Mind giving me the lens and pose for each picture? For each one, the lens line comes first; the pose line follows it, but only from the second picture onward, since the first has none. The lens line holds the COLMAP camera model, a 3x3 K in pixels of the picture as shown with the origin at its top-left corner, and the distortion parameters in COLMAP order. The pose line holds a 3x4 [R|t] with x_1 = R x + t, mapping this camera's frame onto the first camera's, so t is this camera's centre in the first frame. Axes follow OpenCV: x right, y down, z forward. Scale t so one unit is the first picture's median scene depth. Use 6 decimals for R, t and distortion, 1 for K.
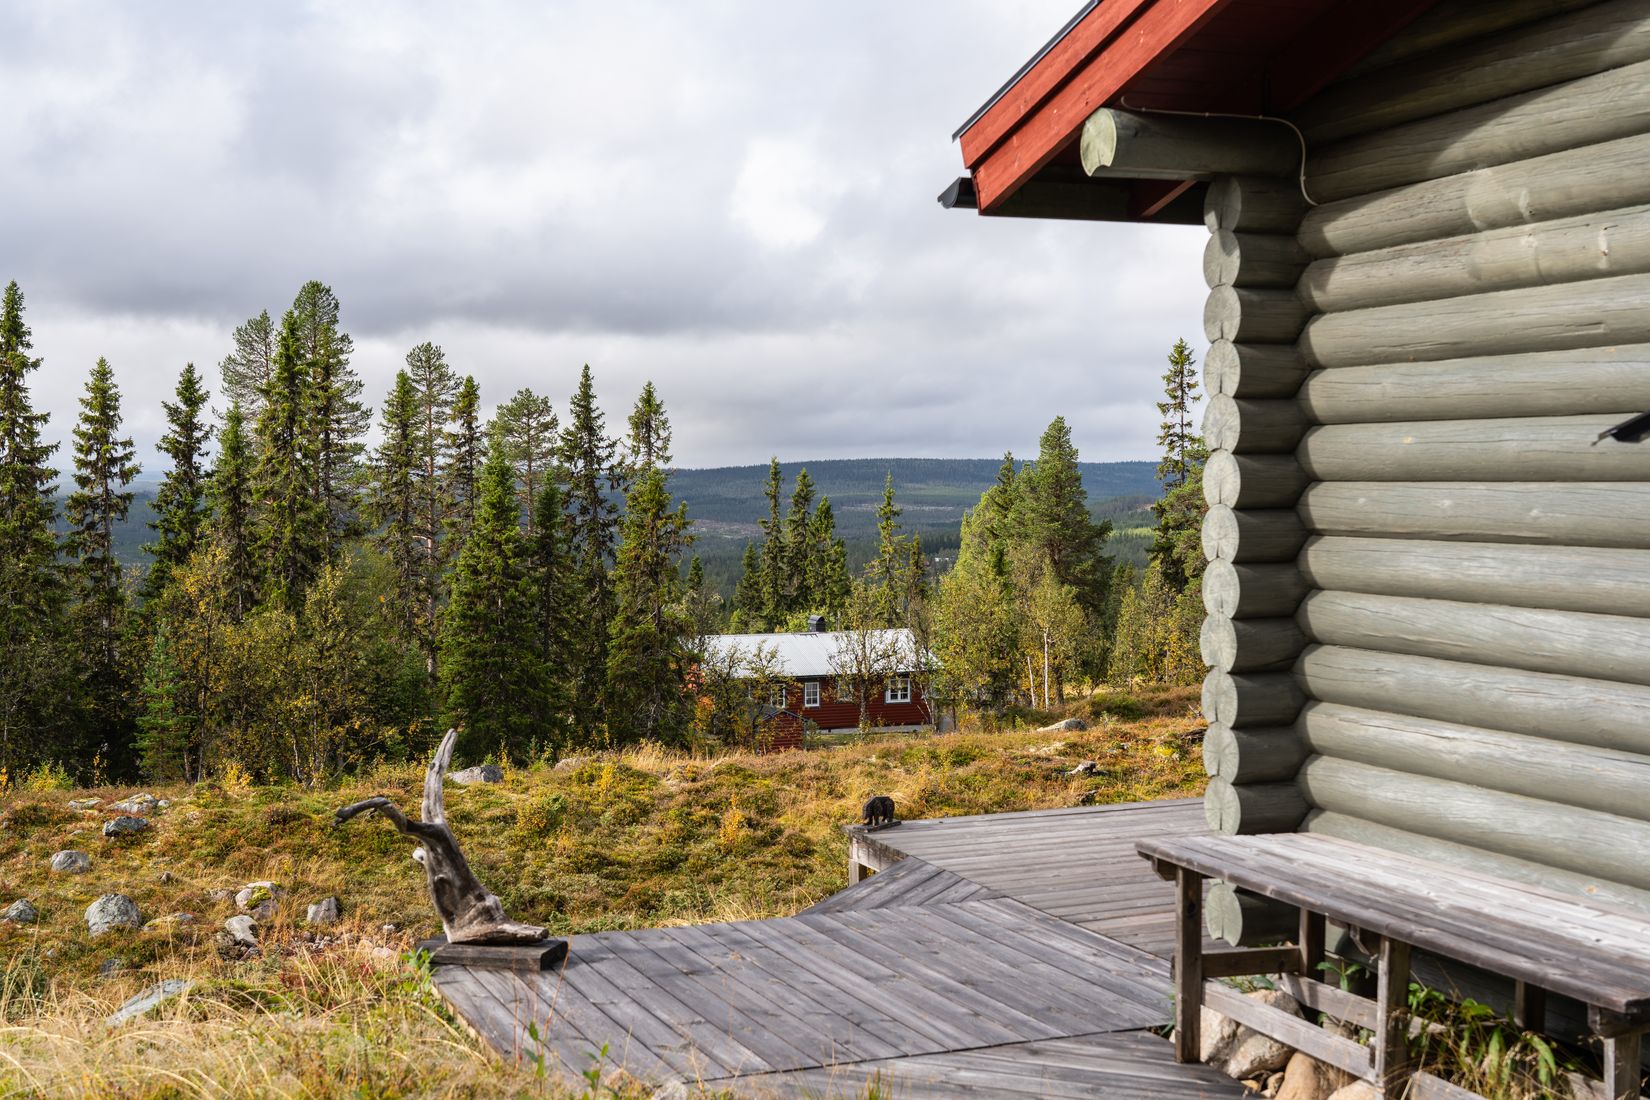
lens RADIAL K [[2025.6, 0, 819.0], [0, 2025.6, 546.7], [0, 0, 1]] dist [0.056622, 0.000000]
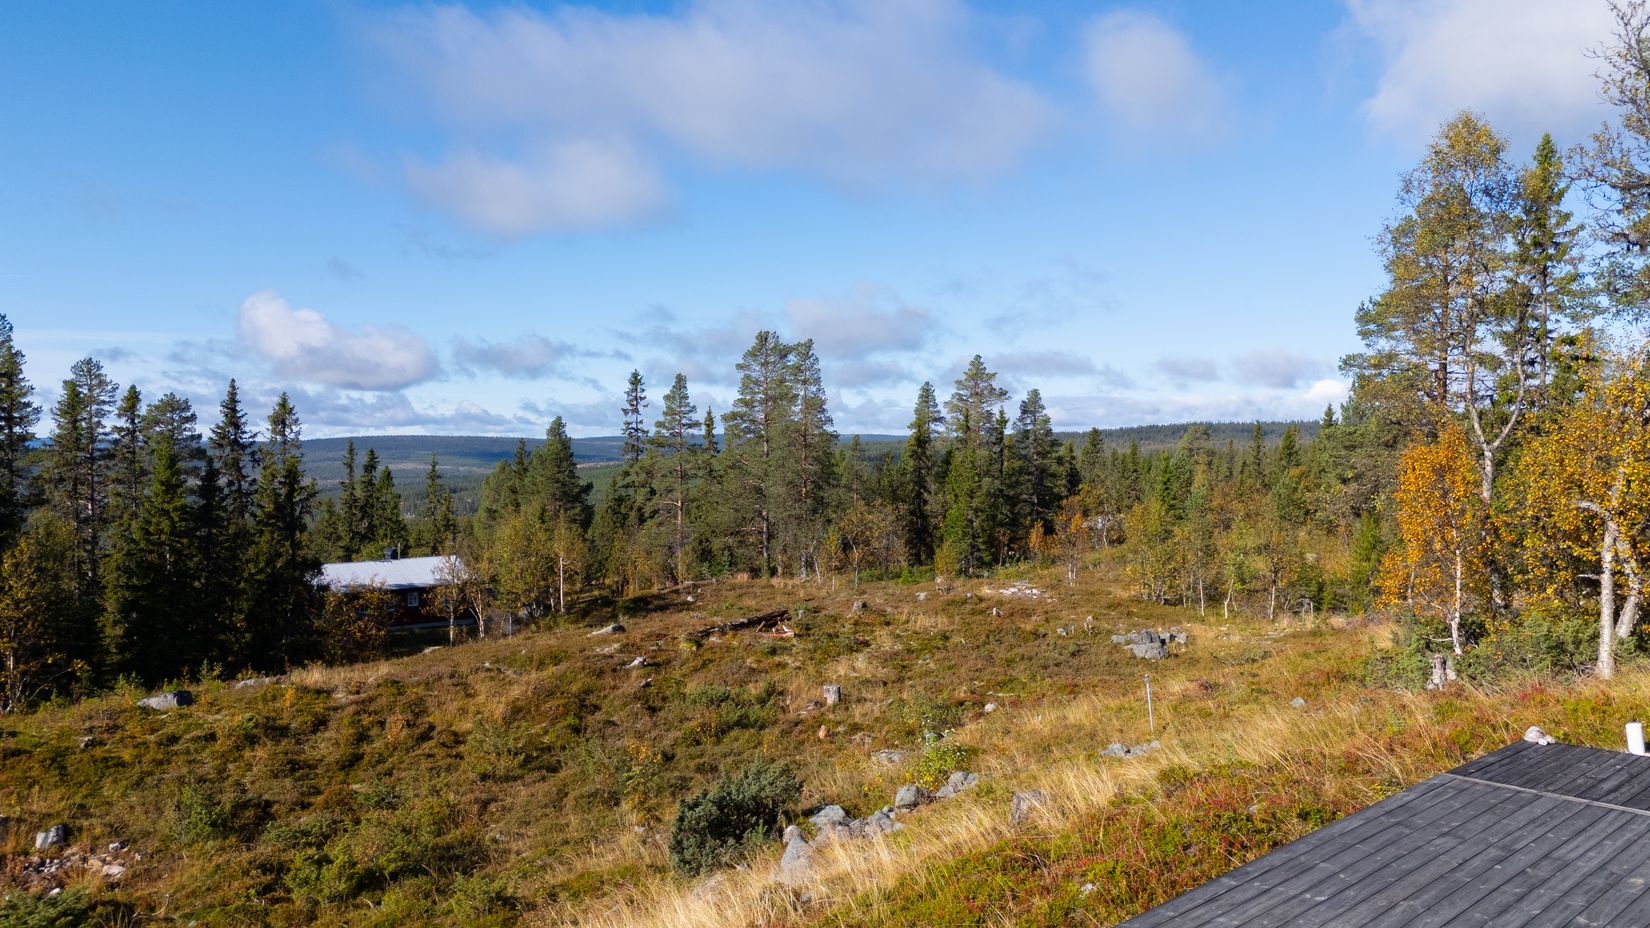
lens RADIAL K [[1208.2, 0, 832.9], [0, 1208.2, 455.9], [0, 0, 1]] dist [0.066330, -0.060958]
pose [[0.930215, -0.002119, 0.367008, -0.045862], [0.011778, 0.999641, -0.024082, -0.013665], [-0.366825, 0.026724, 0.929906, 0.084571]]
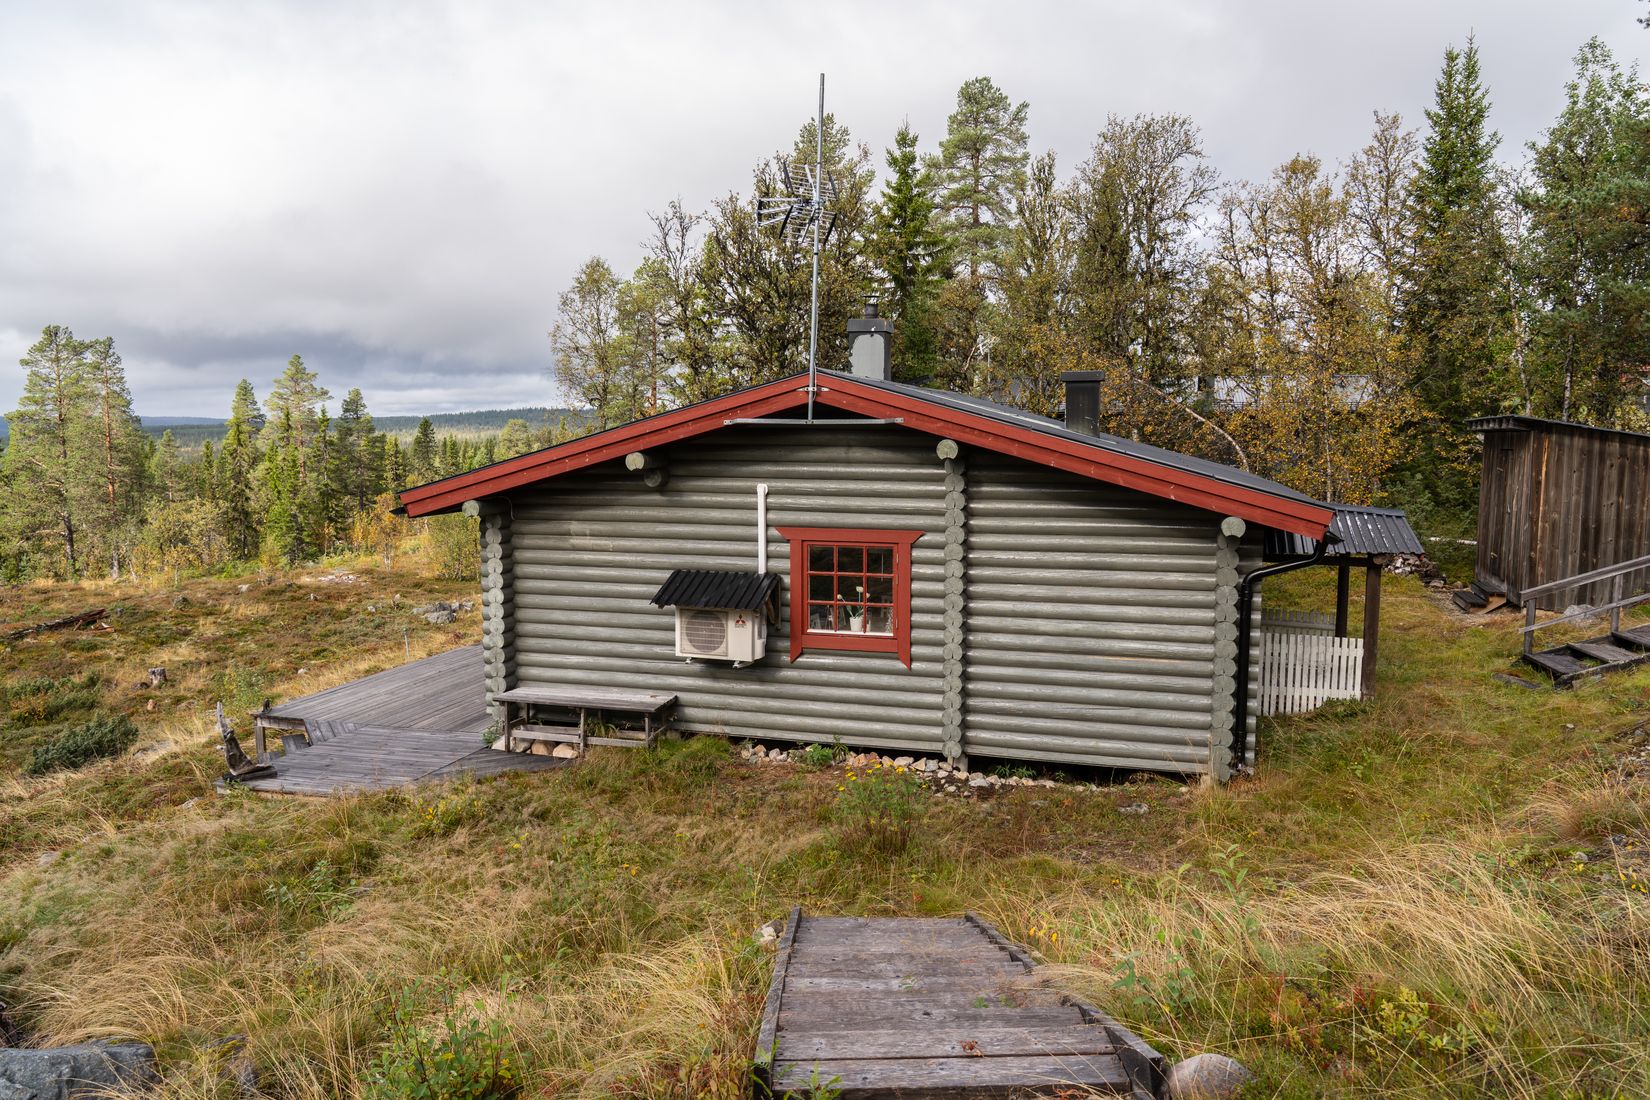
lens RADIAL K [[1184.5, 0, 819.5], [0, 1184.5, 548.4], [0, 0, 1]] dist [-0.003694, 0.004461]
pose [[0.625618, -0.079348, 0.776084, -0.113036], [0.026942, 0.996418, 0.080157, -0.028437], [-0.779664, -0.029239, 0.625515, -0.081609]]
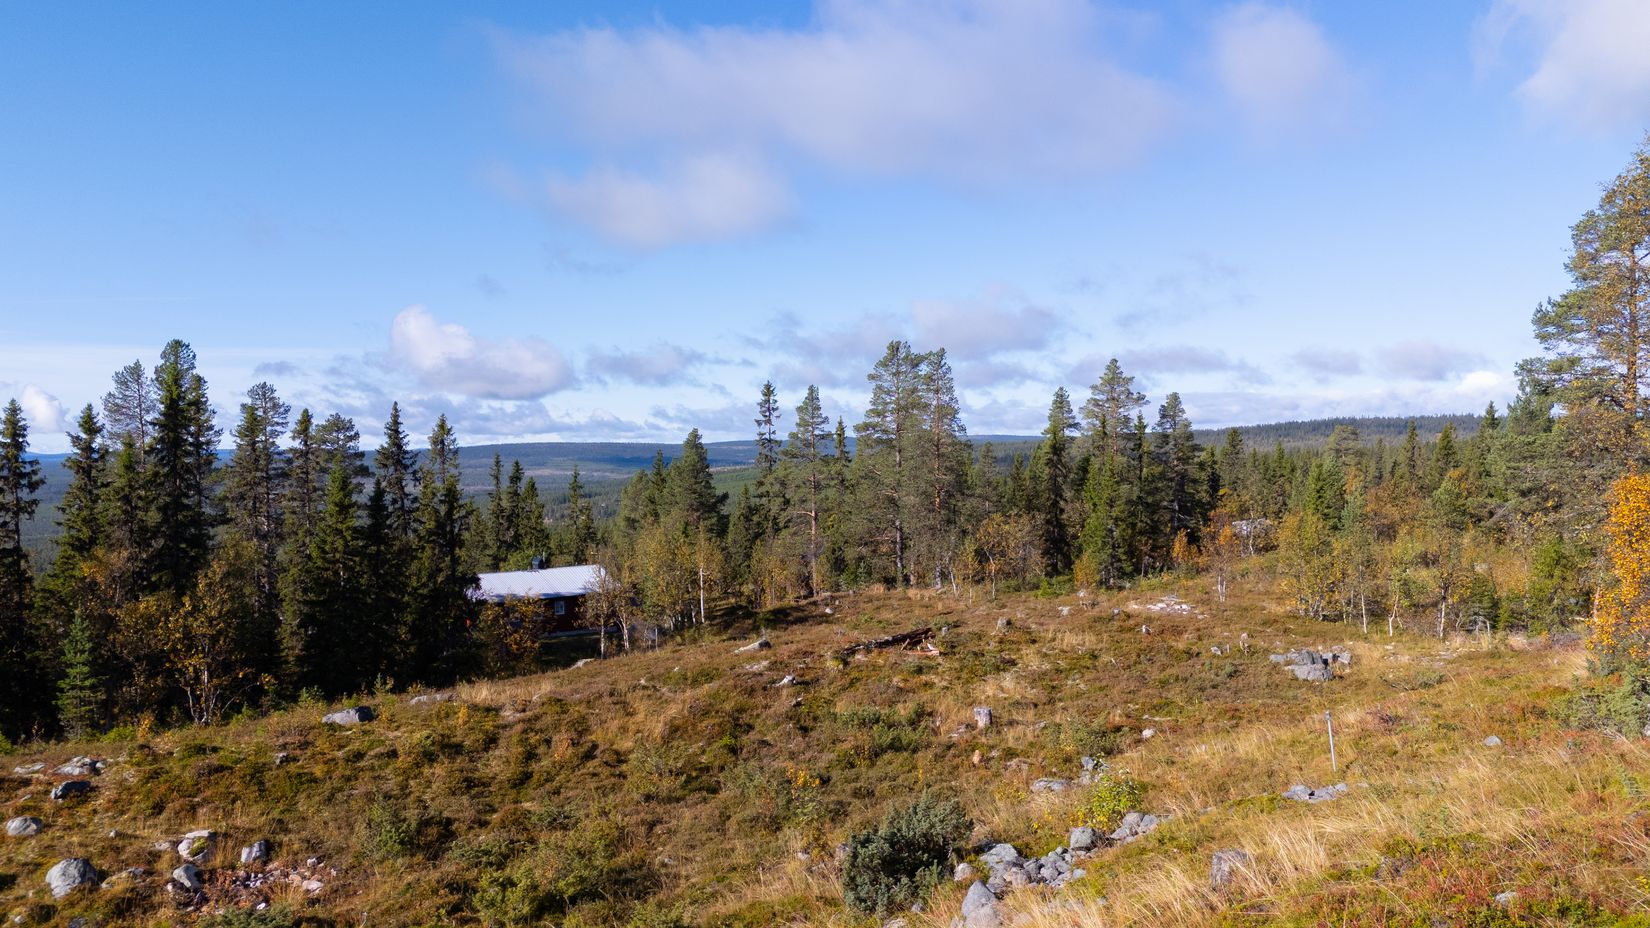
lens RADIAL K [[1208.2, 0, 830.2], [0, 1208.2, 456.0], [0, 0, 1]] dist [0.066330, -0.060958]
pose [[0.963021, -0.013801, 0.269072, -0.057193], [0.021707, 0.999415, -0.026429, -0.023838], [-0.268549, 0.031292, 0.962758, 0.088266]]
